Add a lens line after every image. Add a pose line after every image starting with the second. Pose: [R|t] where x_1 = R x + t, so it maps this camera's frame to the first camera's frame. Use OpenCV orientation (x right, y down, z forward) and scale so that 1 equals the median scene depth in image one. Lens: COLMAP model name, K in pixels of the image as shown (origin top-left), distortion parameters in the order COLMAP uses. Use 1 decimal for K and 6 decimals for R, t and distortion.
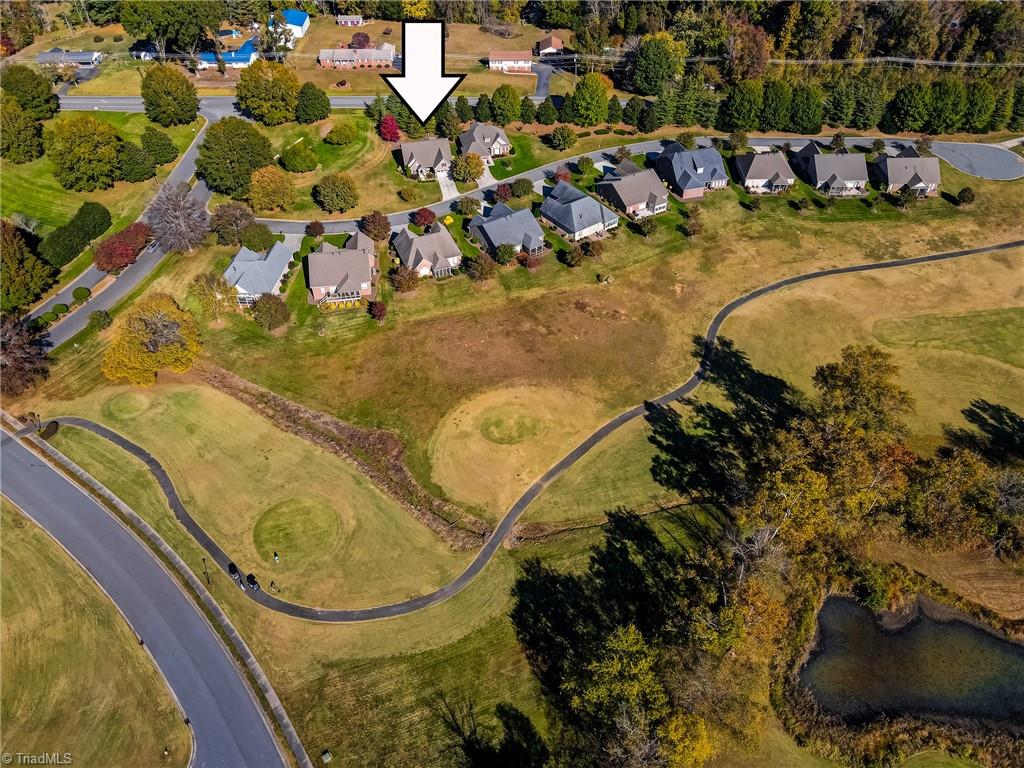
lens RADIAL K [[743.3, 0, 512.0], [0, 743.3, 384.0], [0, 0, 1]] dist [0.011337, 0.007095]
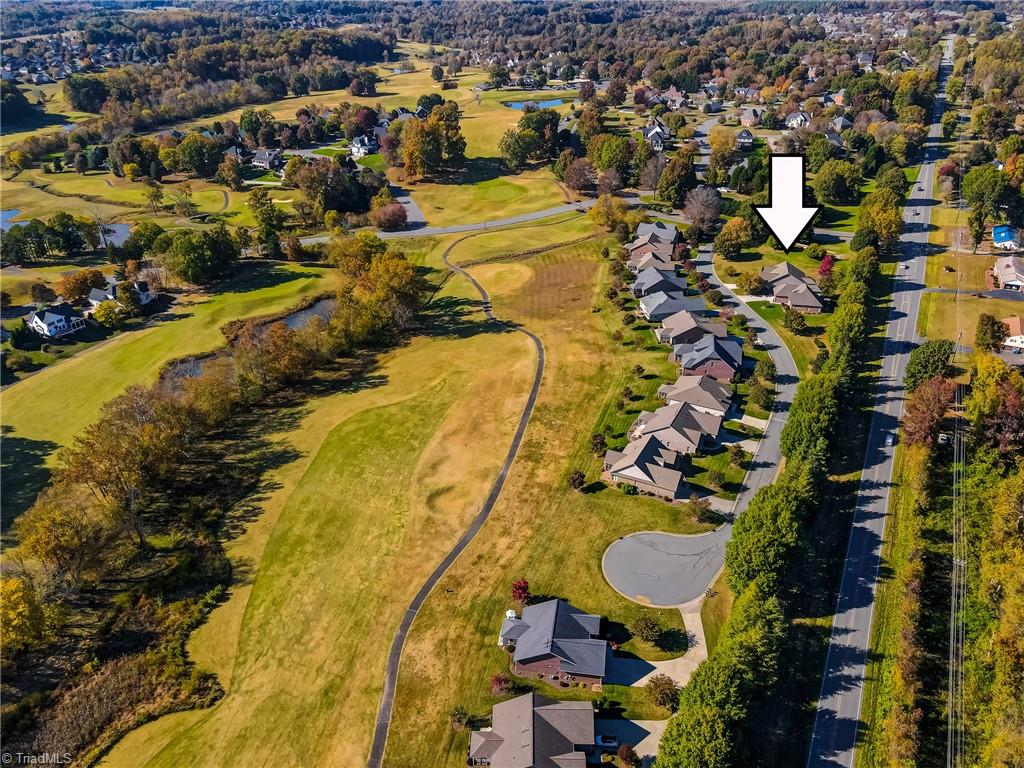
lens RADIAL K [[743.3, 0, 512.0], [0, 743.3, 384.0], [0, 0, 1]] dist [0.011337, 0.007095]
pose [[-0.444756, 0.446850, -0.776220, 1.710035], [-0.596755, 0.498421, 0.628856, -1.088901], [0.667888, 0.742901, 0.044984, 1.126653]]
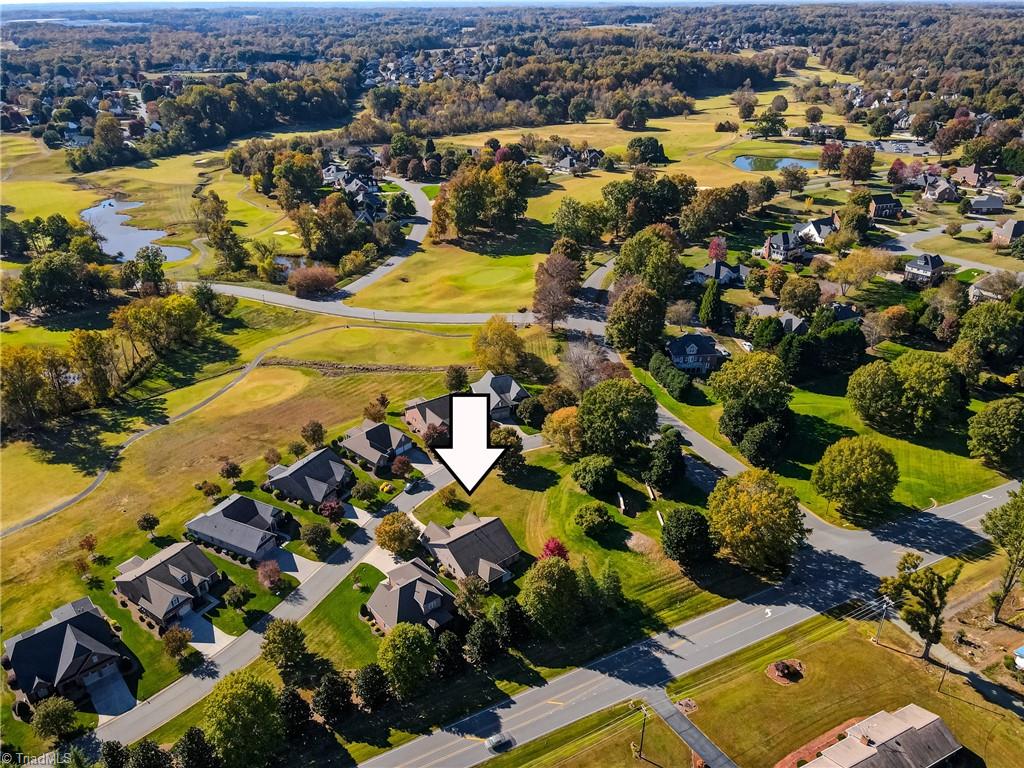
lens RADIAL K [[743.3, 0, 512.0], [0, 743.3, 384.0], [0, 0, 1]] dist [0.011337, 0.007095]
pose [[-0.890145, 0.225200, -0.396140, 0.142453], [-0.298416, 0.368893, 0.880265, -1.482292], [0.344369, 0.901778, -0.261165, 1.560693]]
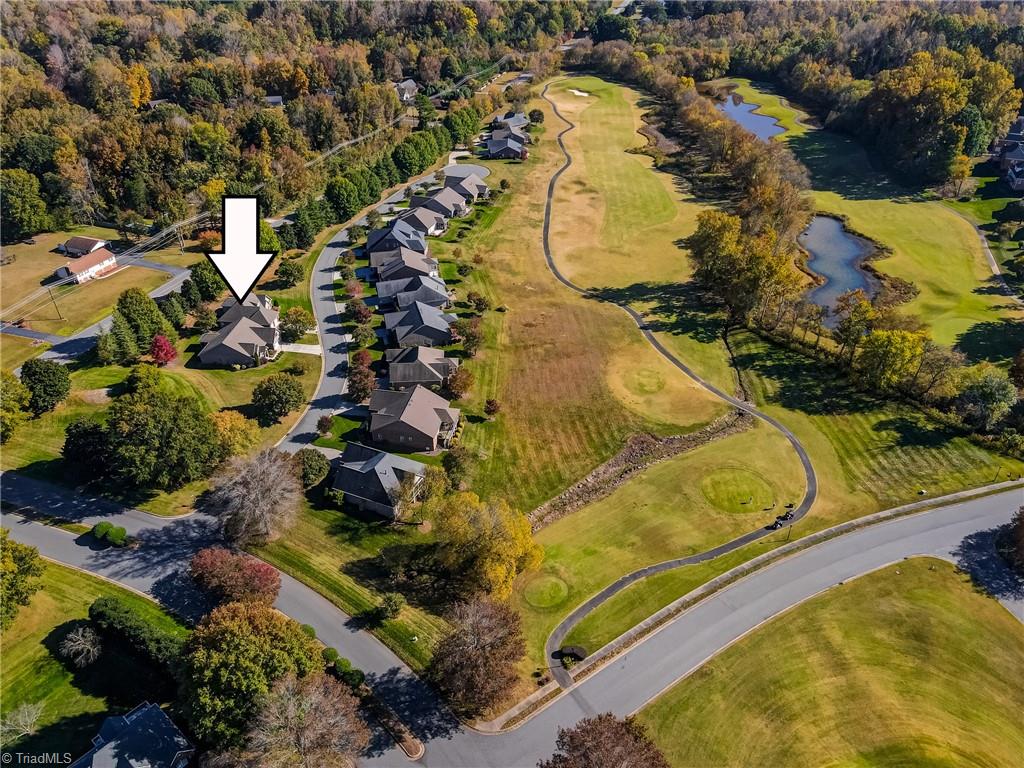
lens RADIAL K [[743.3, 0, 512.0], [0, 743.3, 384.0], [0, 0, 1]] dist [0.011337, 0.007095]
pose [[0.319776, -0.517230, 0.793862, -1.104867], [0.648442, 0.730371, 0.214664, -0.368903], [-0.690844, 0.446130, 0.568949, 0.416250]]
